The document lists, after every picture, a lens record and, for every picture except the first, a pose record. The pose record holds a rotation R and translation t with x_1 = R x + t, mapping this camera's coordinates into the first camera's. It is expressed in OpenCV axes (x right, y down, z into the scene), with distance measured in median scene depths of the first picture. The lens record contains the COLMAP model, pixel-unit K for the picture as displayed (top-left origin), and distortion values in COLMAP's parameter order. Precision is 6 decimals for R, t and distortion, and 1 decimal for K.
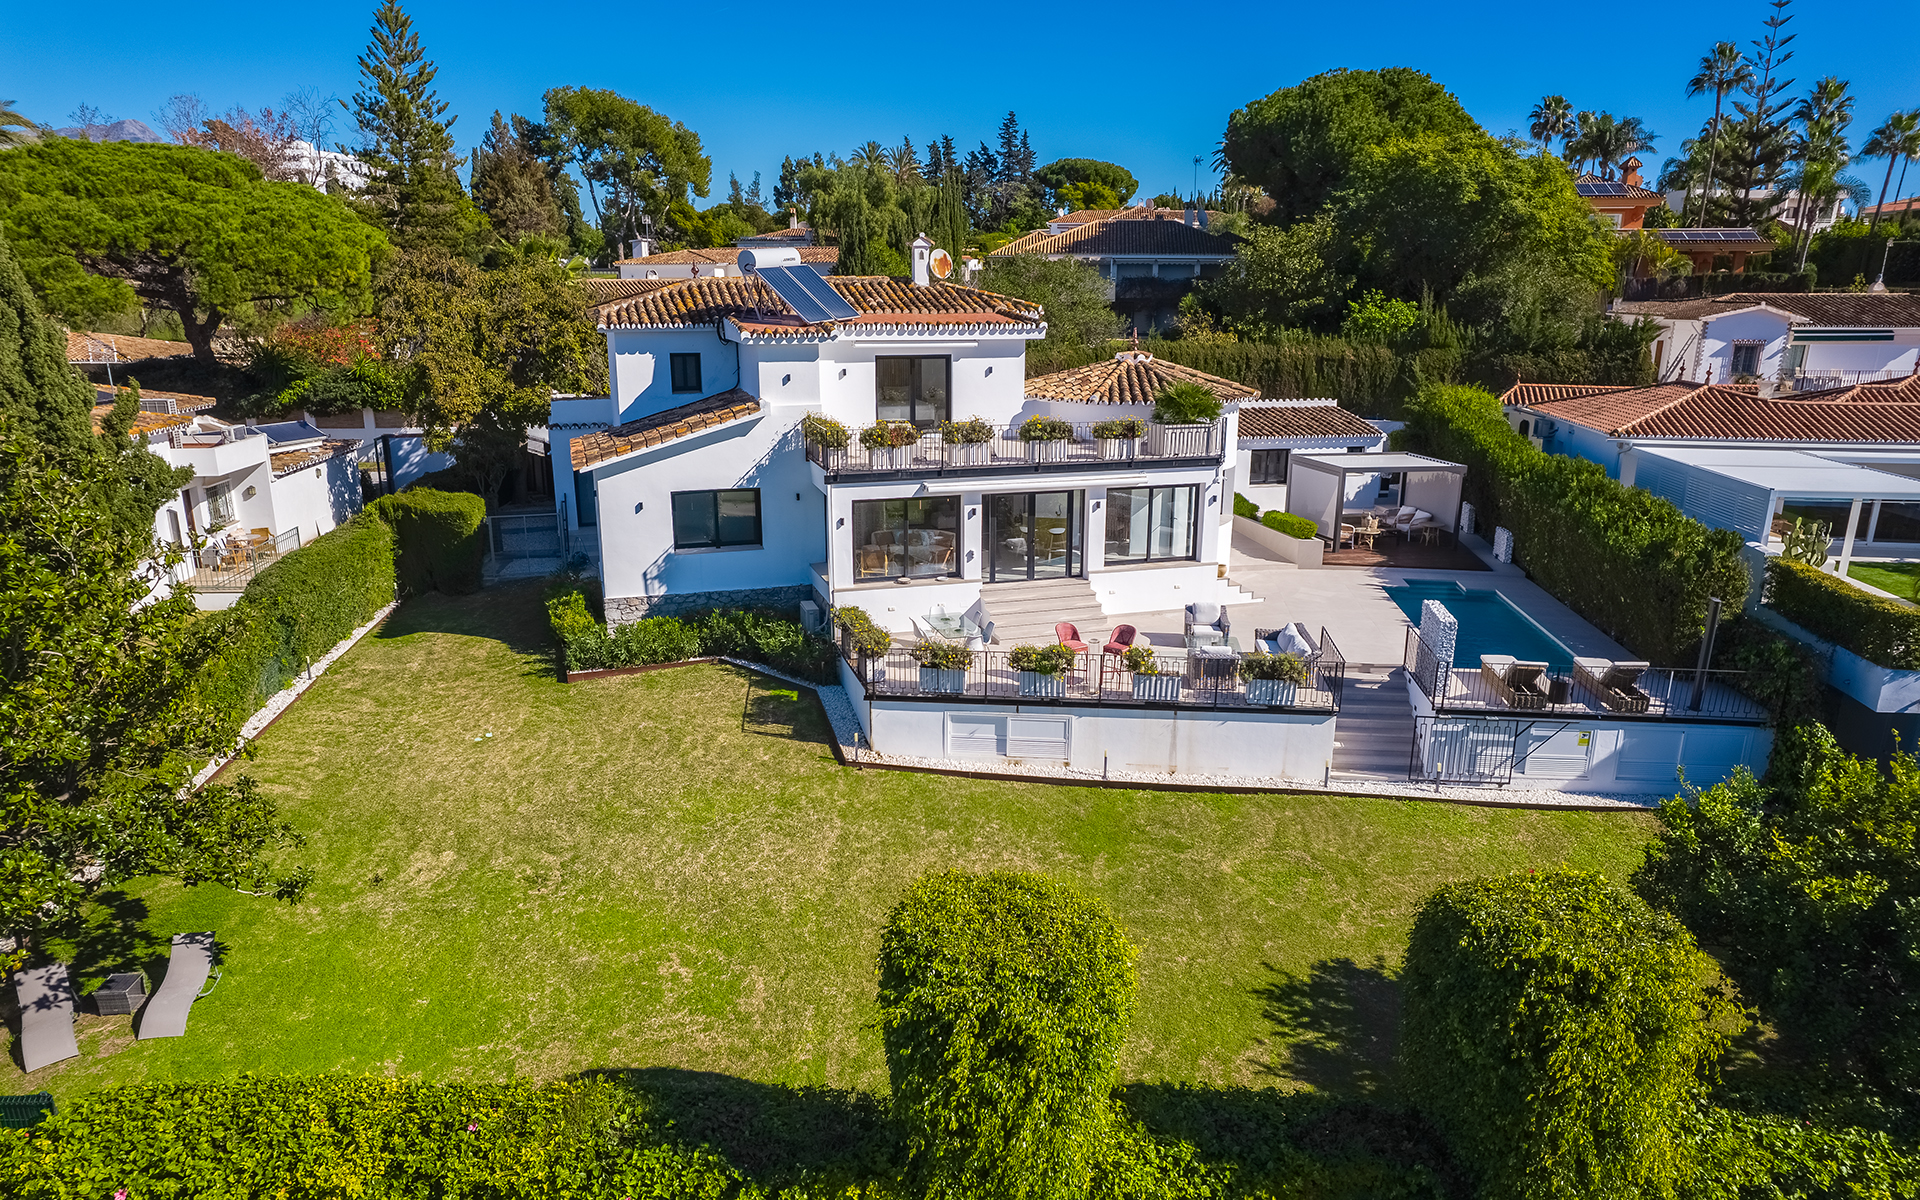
lens RADIAL K [[1239.1, 0, 959.3], [0, 1239.1, 641.3], [0, 0, 1]] dist [-0.078742, 0.073308]
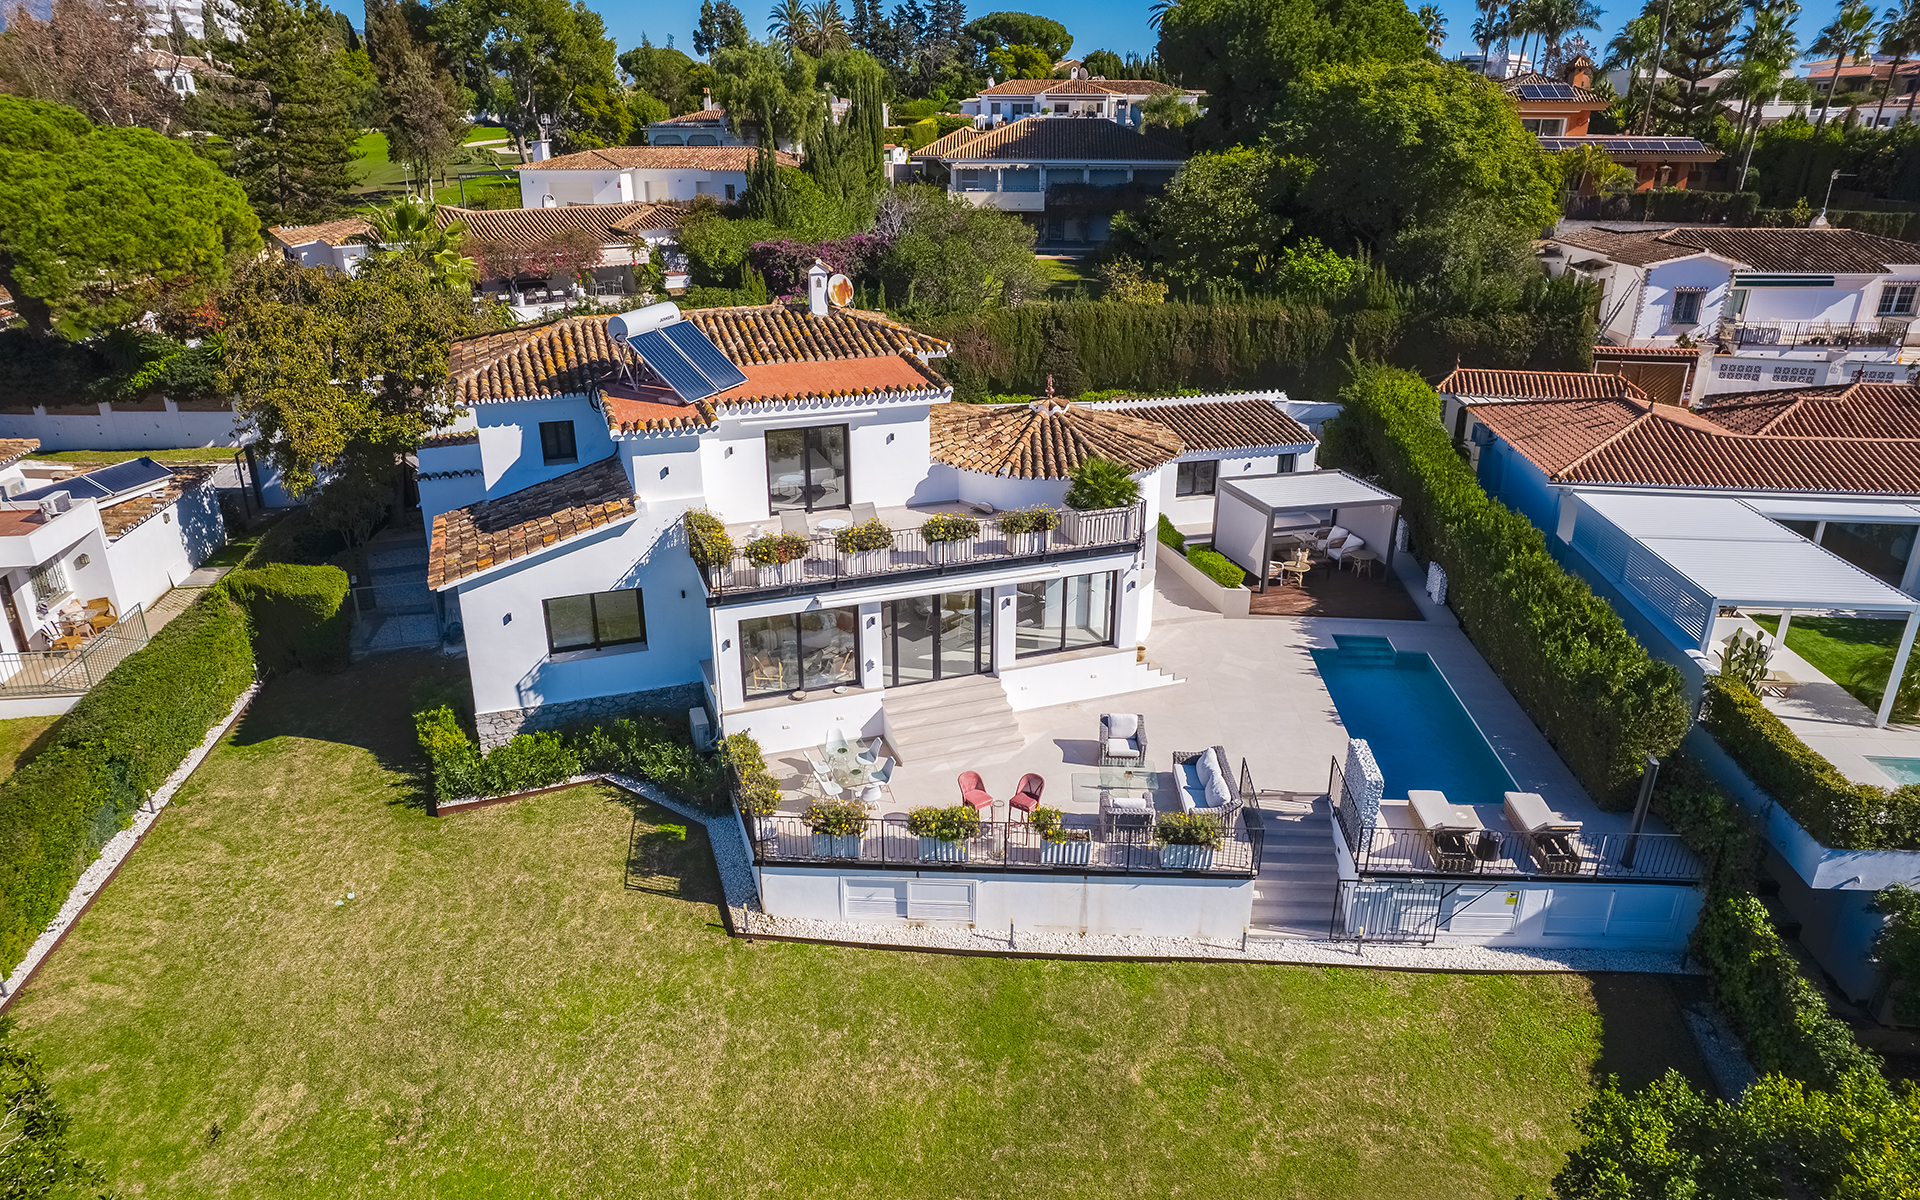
lens RADIAL K [[1237.9, 0, 960.0], [0, 1237.9, 600.0], [0, 0, 1]] dist [-0.080423, 0.075546]
pose [[0.998752, -0.018764, 0.046291, 0.033245], [0.014172, 0.995123, 0.097618, -0.202312], [-0.047897, -0.096840, 0.994147, 0.077269]]
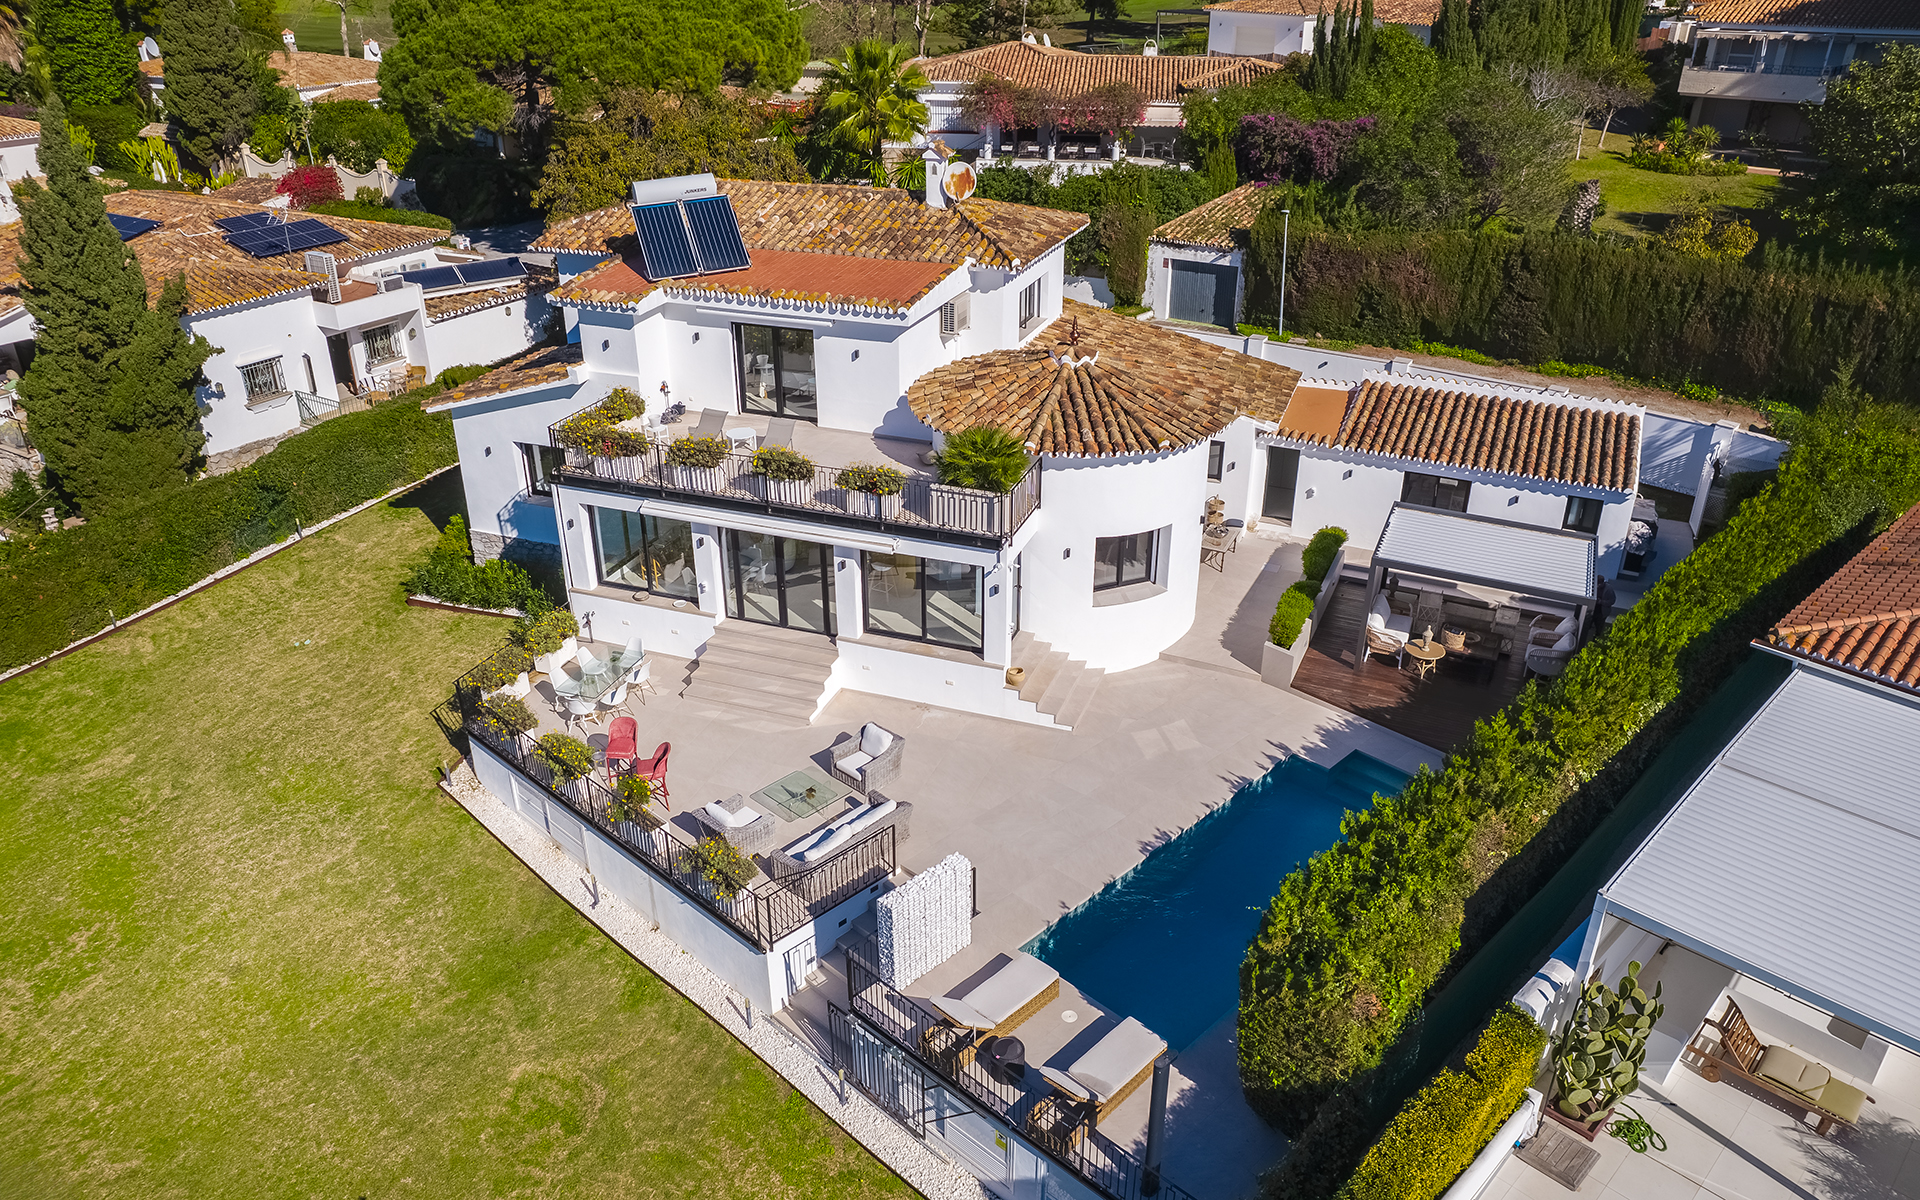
lens RADIAL K [[1349.6, 0, 963.7], [0, 1349.6, 618.6], [0, 0, 1]] dist [-0.087279, 0.085389]
pose [[0.789122, 0.281098, -0.546141, 0.661251], [-0.170056, 0.954365, 0.245495, -0.304503], [0.590227, -0.100851, 0.800913, 0.338469]]
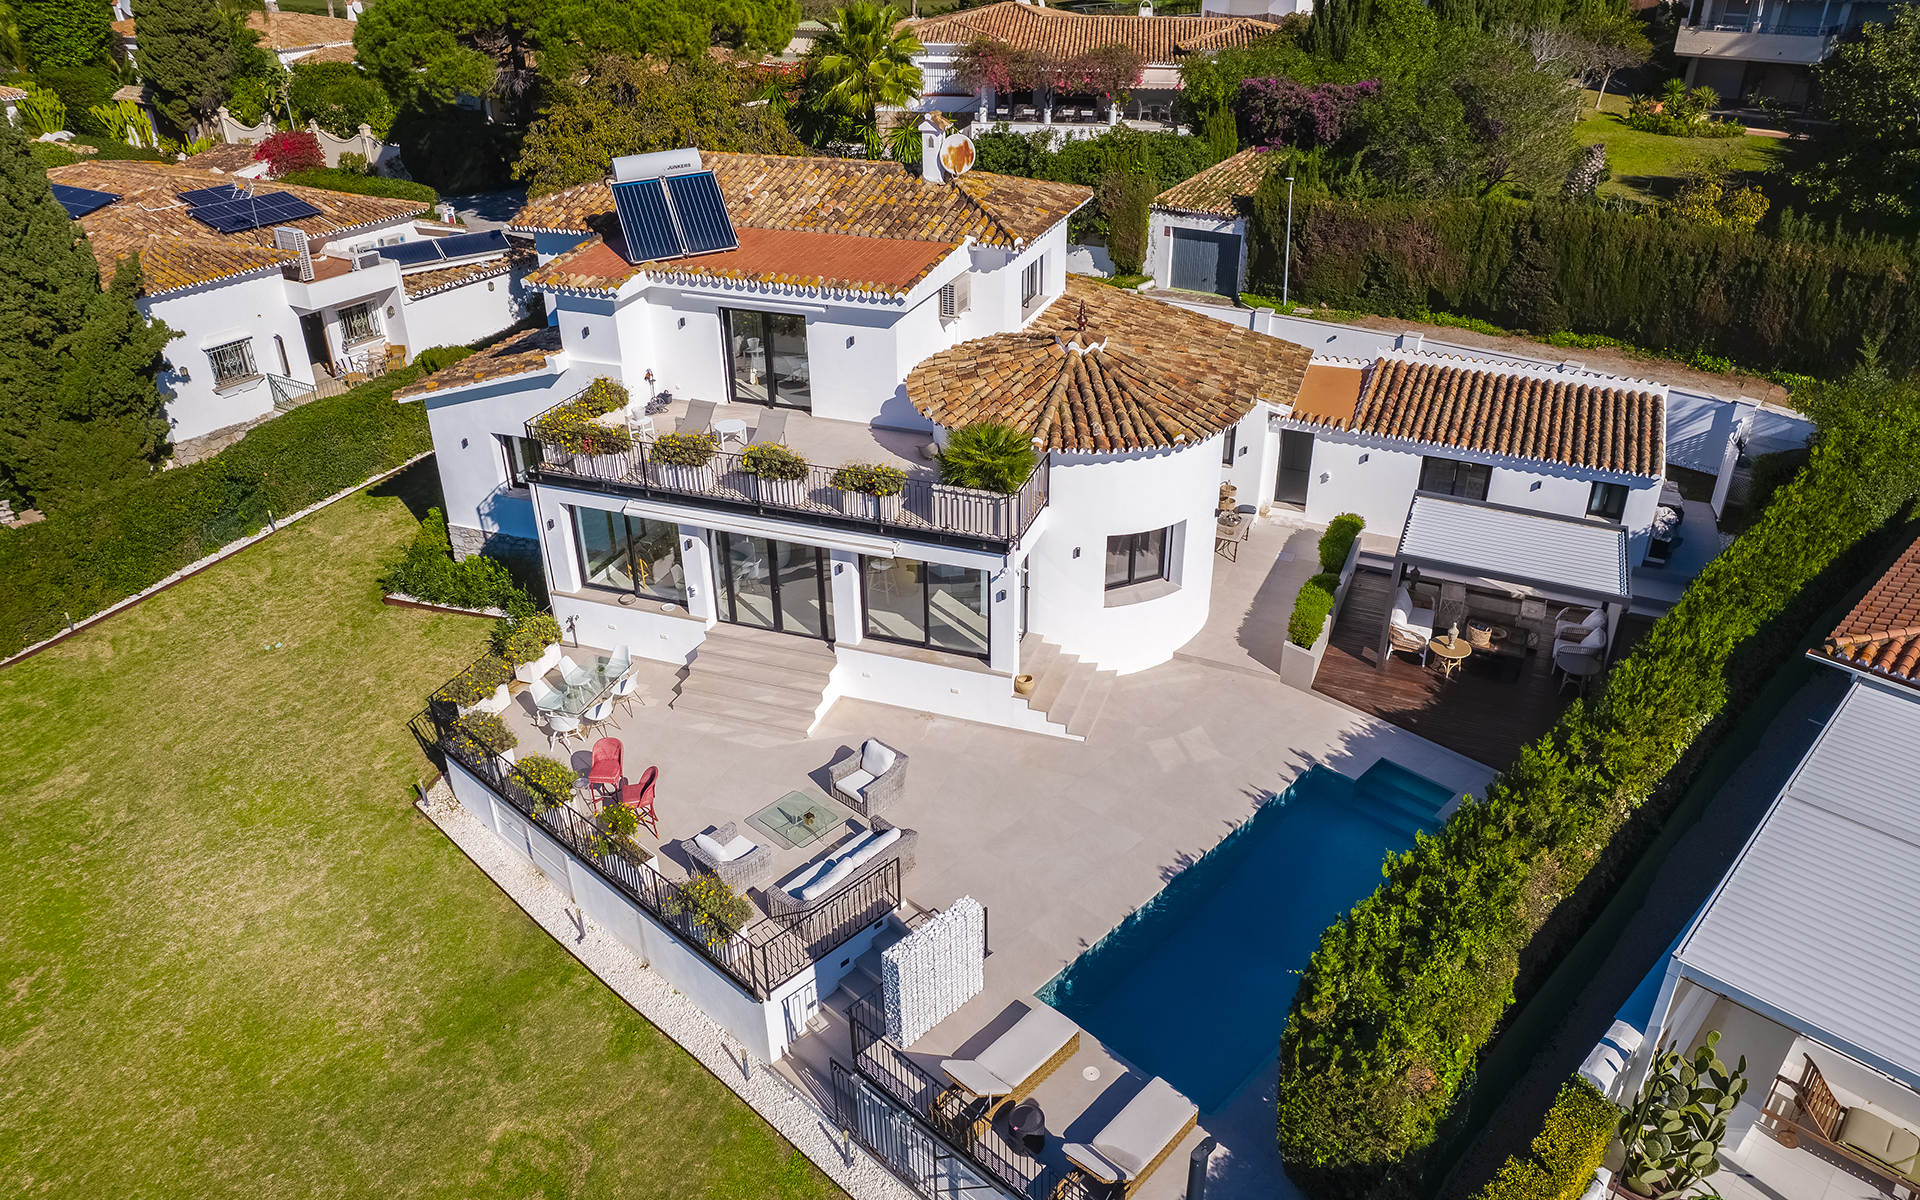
lens RADIAL K [[1317.0, 0, 992.3], [0, 1317.0, 594.1], [0, 0, 1]] dist [-0.089491, 0.088542]
pose [[0.805121, 0.283260, -0.521099, 0.610632], [-0.165118, 0.950899, 0.261777, -0.320879], [0.569663, -0.124720, 0.812360, 0.393762]]
